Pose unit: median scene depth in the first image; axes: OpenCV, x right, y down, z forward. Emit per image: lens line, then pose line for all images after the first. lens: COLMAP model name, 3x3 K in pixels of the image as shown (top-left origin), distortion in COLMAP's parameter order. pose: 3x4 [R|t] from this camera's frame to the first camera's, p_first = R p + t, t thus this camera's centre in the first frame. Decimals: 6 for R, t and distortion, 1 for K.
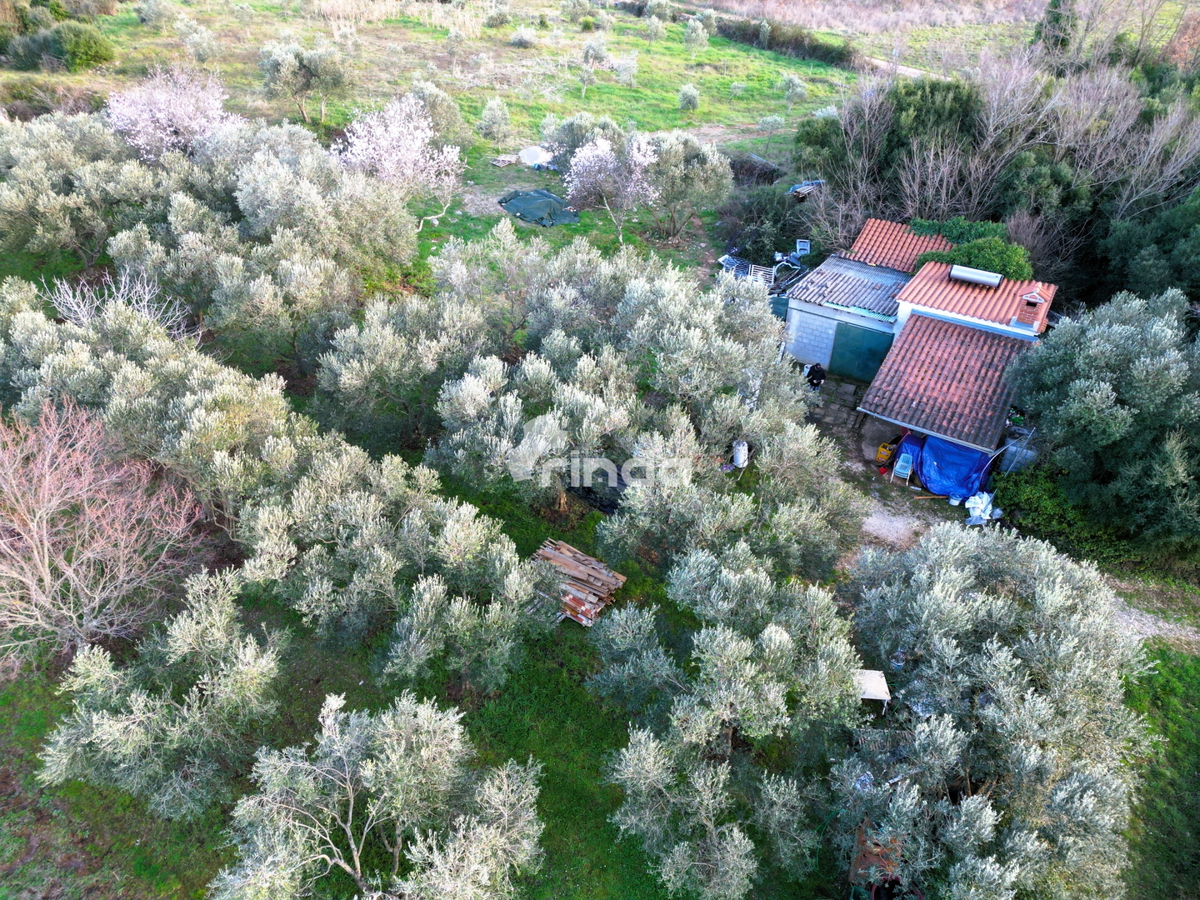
lens RADIAL K [[800.2, 0, 600.0], [0, 800.2, 450.0], [0, 0, 1]] dist [0.051447, -0.015932]
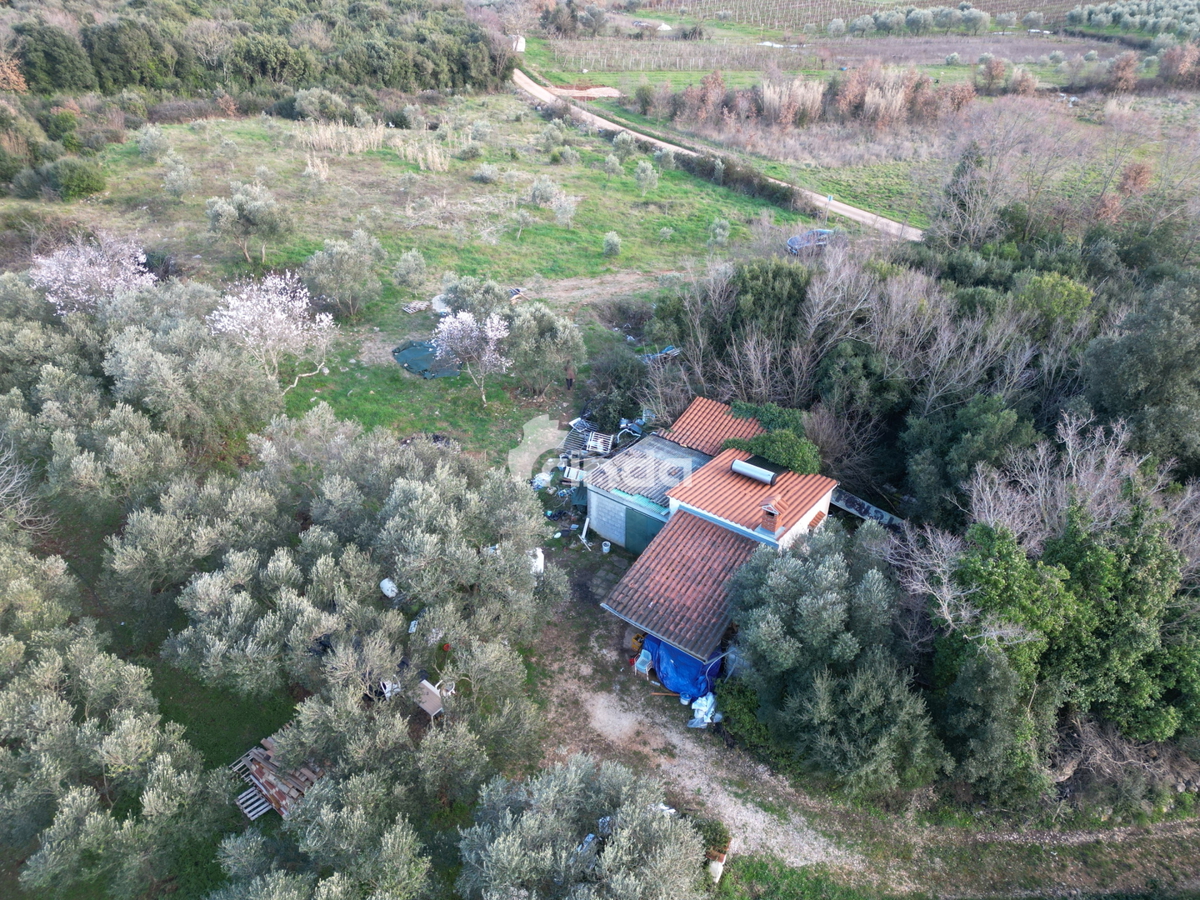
lens RADIAL K [[805.6, 0, 600.0], [0, 805.6, 450.0], [0, 0, 1]] dist [0.086458, -0.057384]
pose [[0.997078, 0.042253, -0.063646, 0.314733], [-0.047372, 0.995572, -0.081189, -0.141171], [0.059934, 0.083967, 0.994665, -0.075712]]
